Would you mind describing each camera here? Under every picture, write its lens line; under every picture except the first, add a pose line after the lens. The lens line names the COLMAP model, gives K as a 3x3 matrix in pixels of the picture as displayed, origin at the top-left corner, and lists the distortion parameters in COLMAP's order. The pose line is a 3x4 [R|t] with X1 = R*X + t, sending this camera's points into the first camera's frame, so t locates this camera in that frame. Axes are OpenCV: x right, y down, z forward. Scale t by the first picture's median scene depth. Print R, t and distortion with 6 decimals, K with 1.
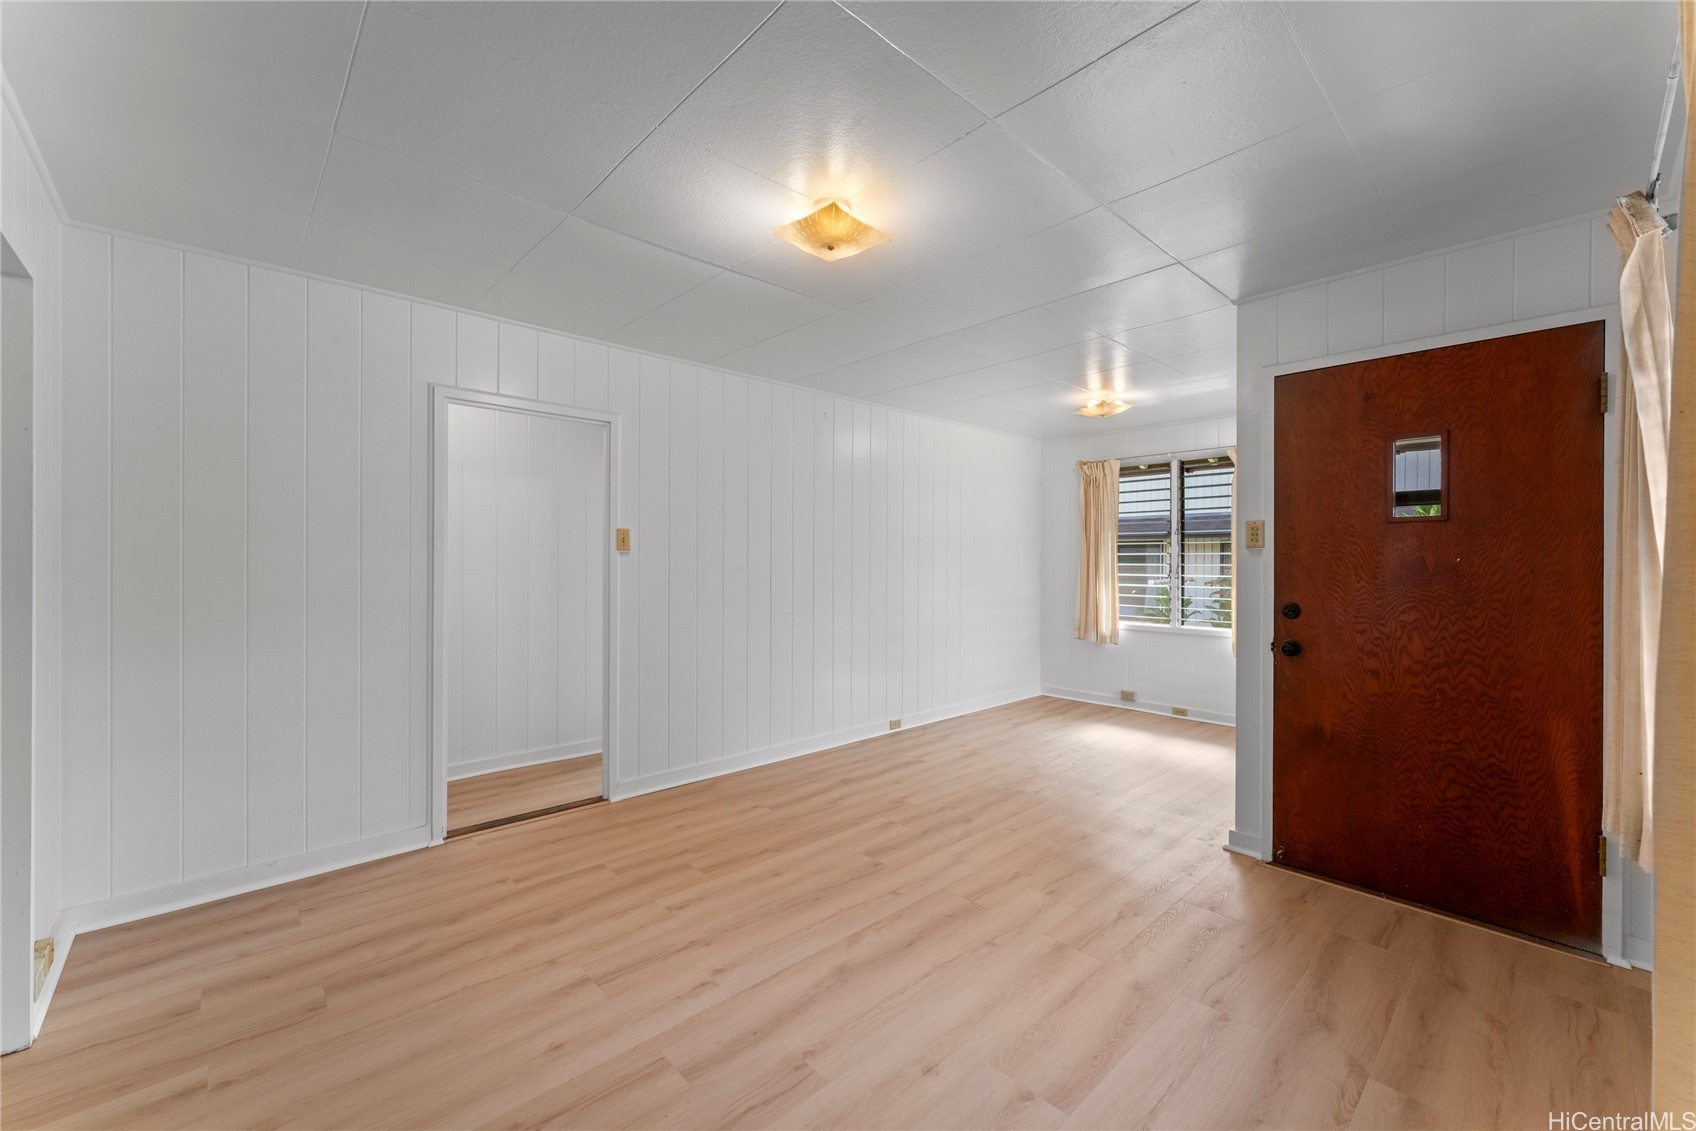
lens RADIAL K [[676.8, 0, 848.0], [0, 676.8, 565.5], [0, 0, 1]] dist [0.000110, -0.000161]
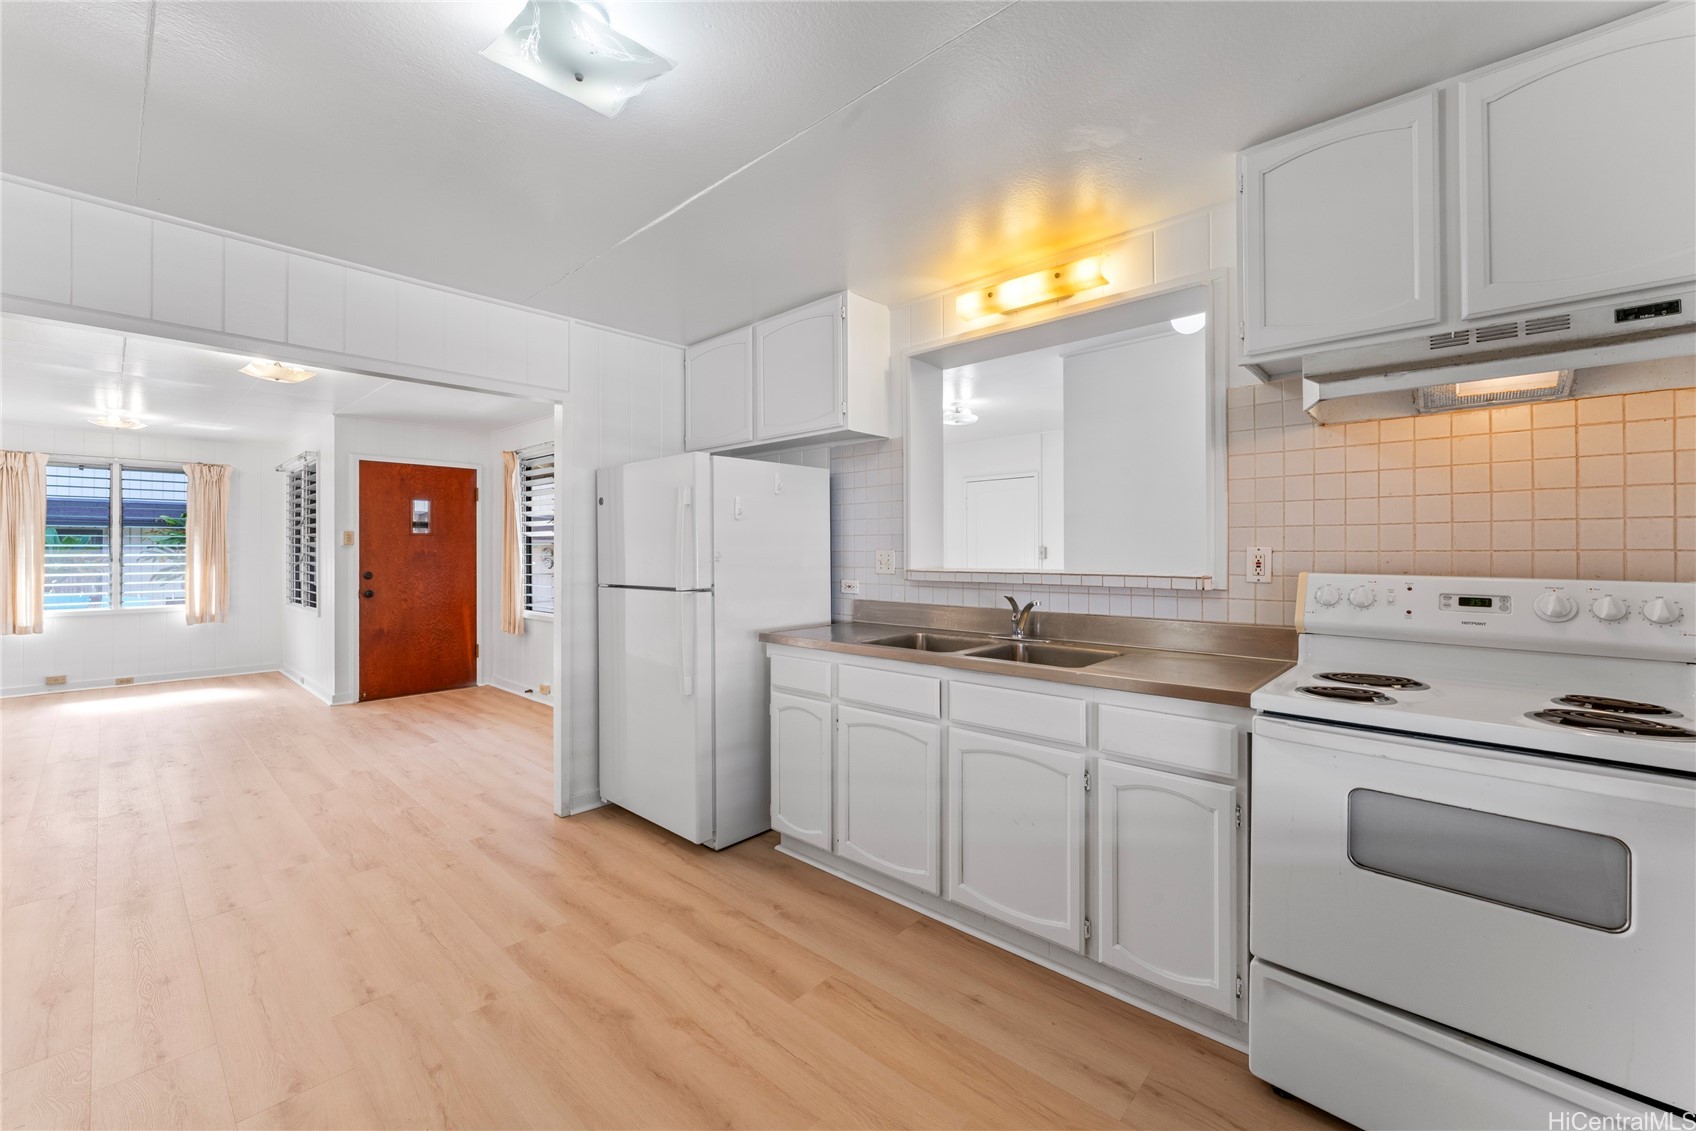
lens RADIAL K [[678.4, 0, 840.8], [0, 678.4, 546.7], [0, 0, 1]] dist [-0.000838, 0.000224]
pose [[-0.074160, 0.001801, 0.997245, -1.500758], [0.008065, 0.999967, -0.001207, -0.007012], [-0.997214, 0.007953, -0.074172, -0.280532]]
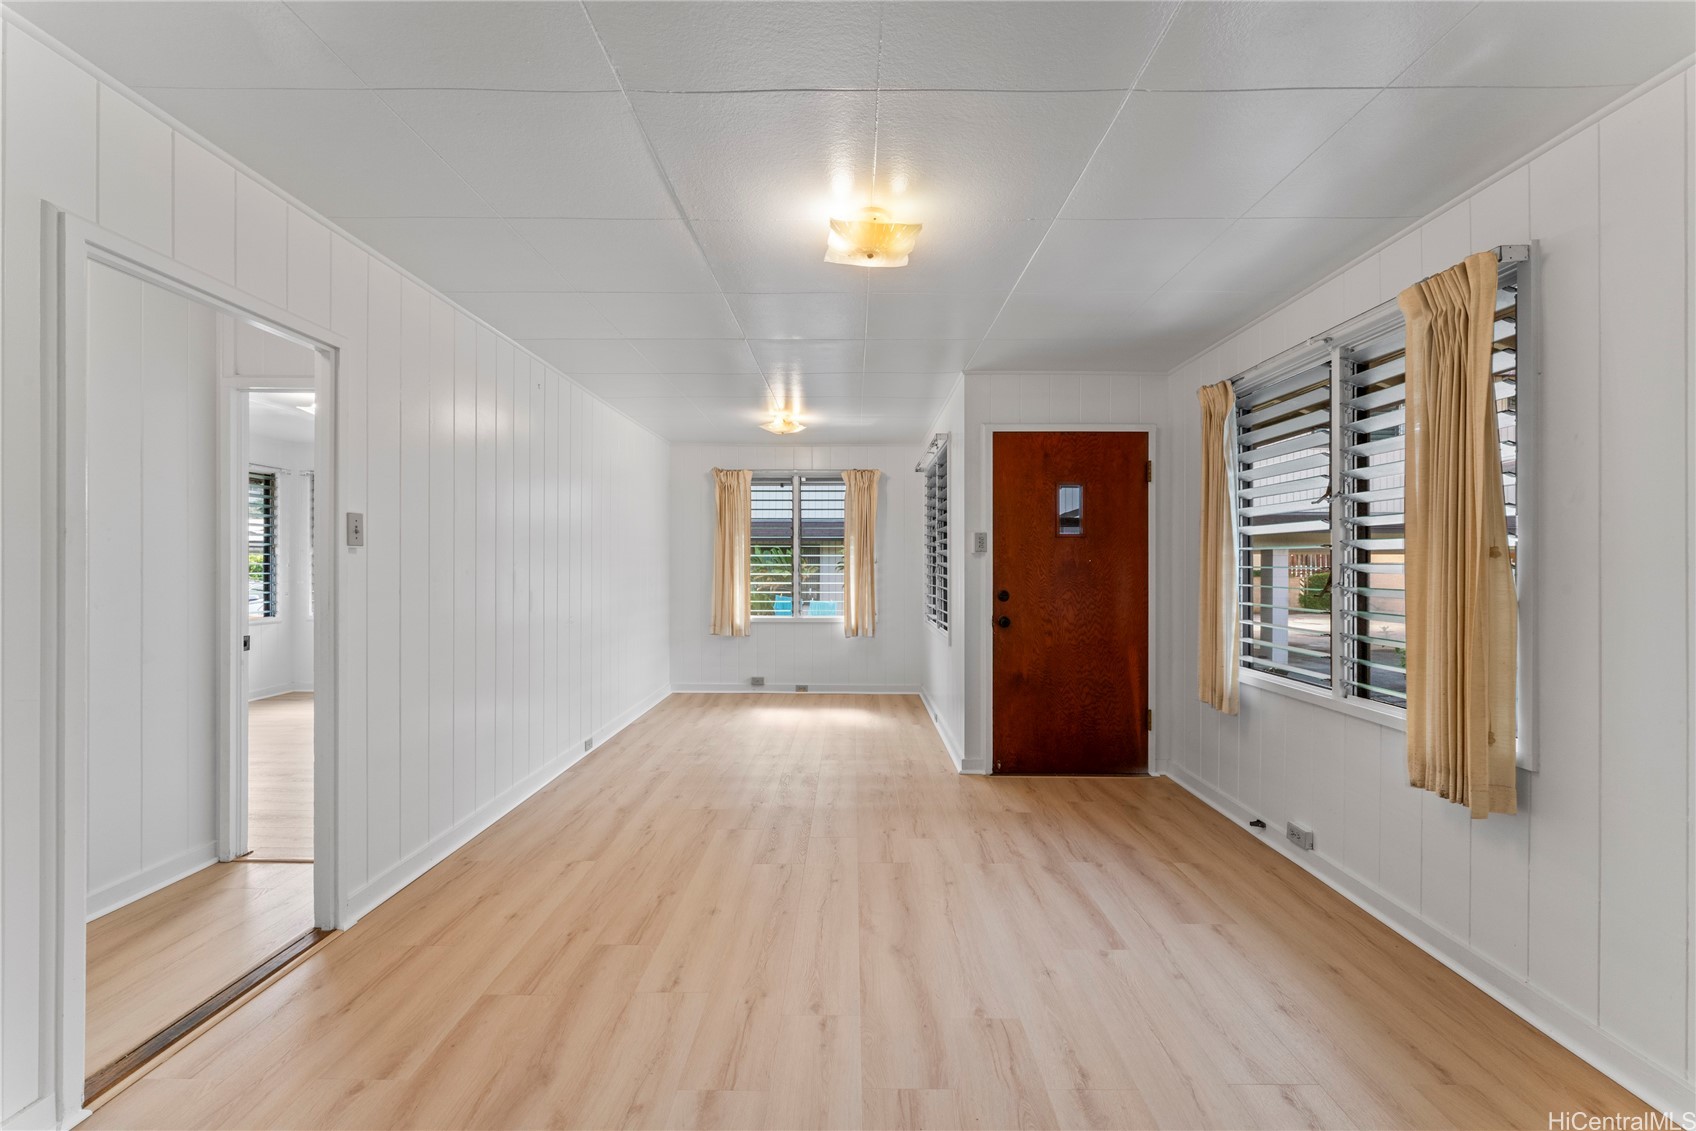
lens RADIAL K [[674.6, 0, 847.5], [0, 674.6, 563.6], [0, 0, 1]] dist [-0.000876, -0.000071]
pose [[0.687830, -0.002605, 0.725867, -0.615382], [0.005222, 0.999985, -0.001360, -0.001726], [-0.725853, 0.004725, 0.687834, 0.249343]]
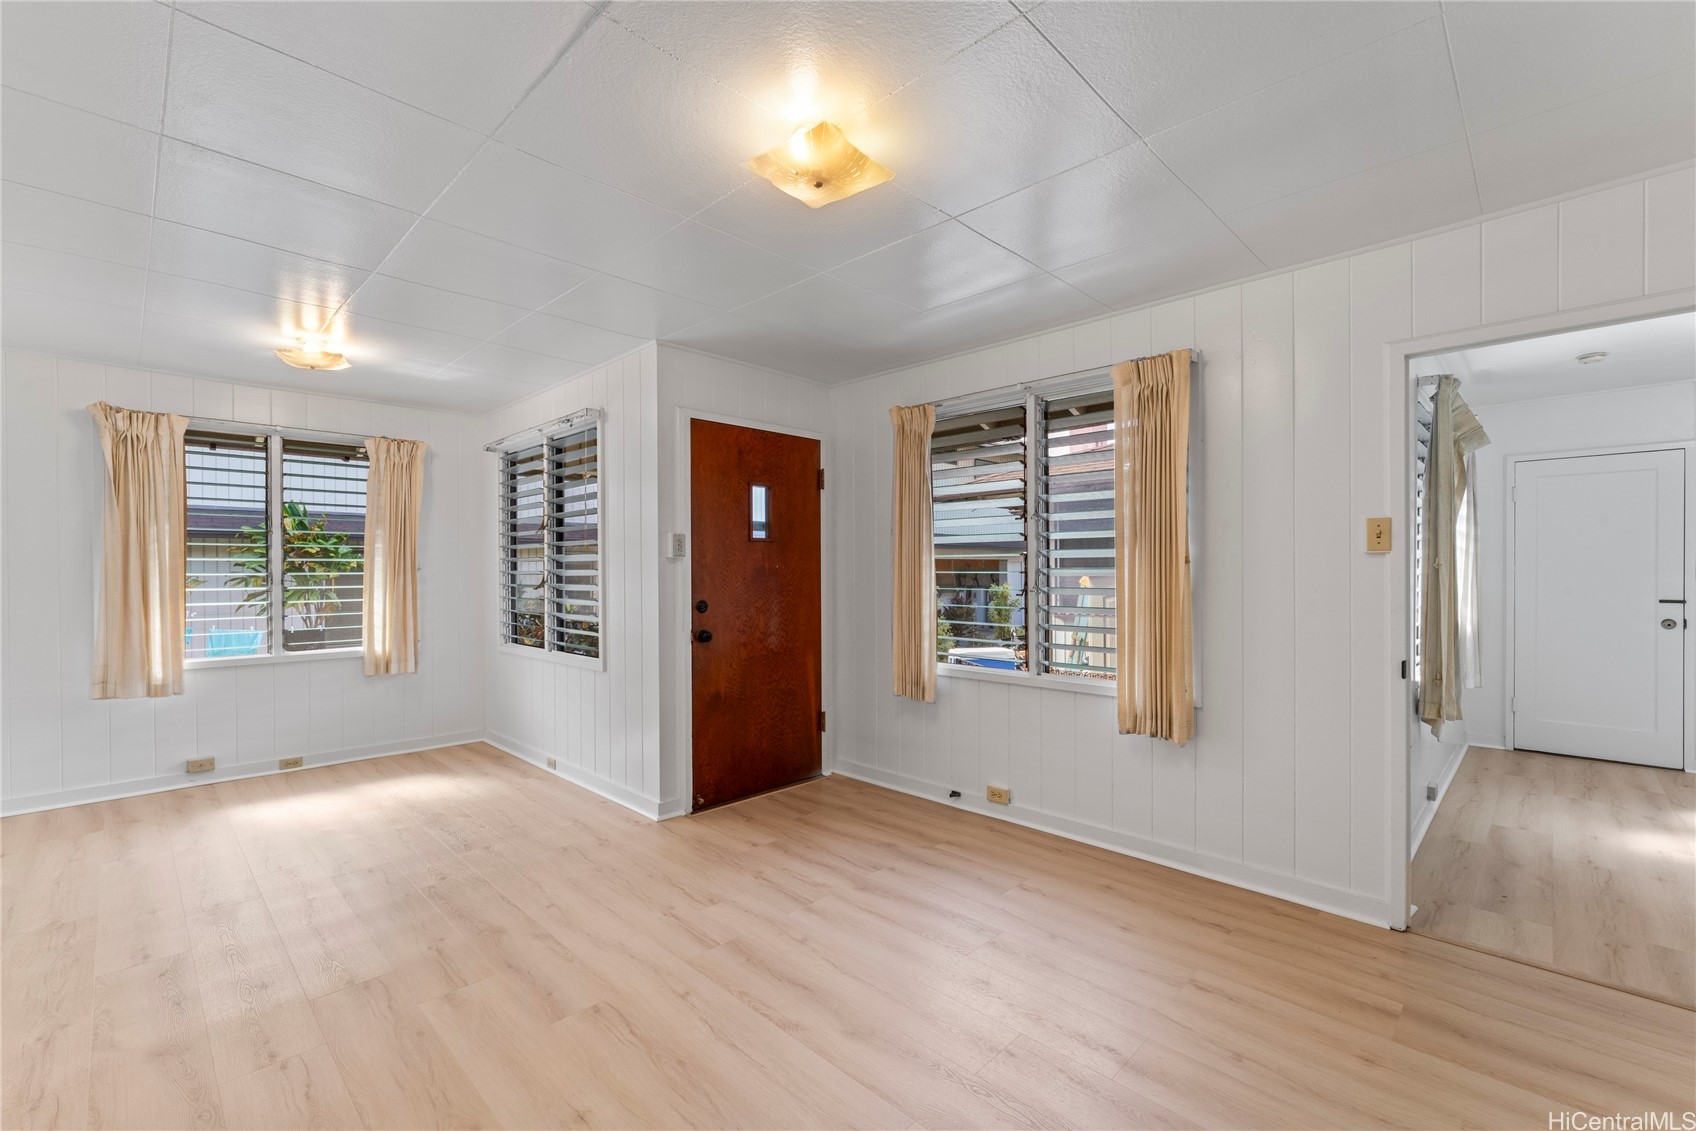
lens RADIAL K [[720.2, 0, 844.1], [0, 720.2, 572.8], [0, 0, 1]] dist [0.000442, -0.000061]
pose [[-0.038612, -0.008683, 0.999217, -0.701229], [0.009698, 0.999912, 0.009064, -0.006322], [-0.999207, 0.010040, -0.038525, 0.779996]]
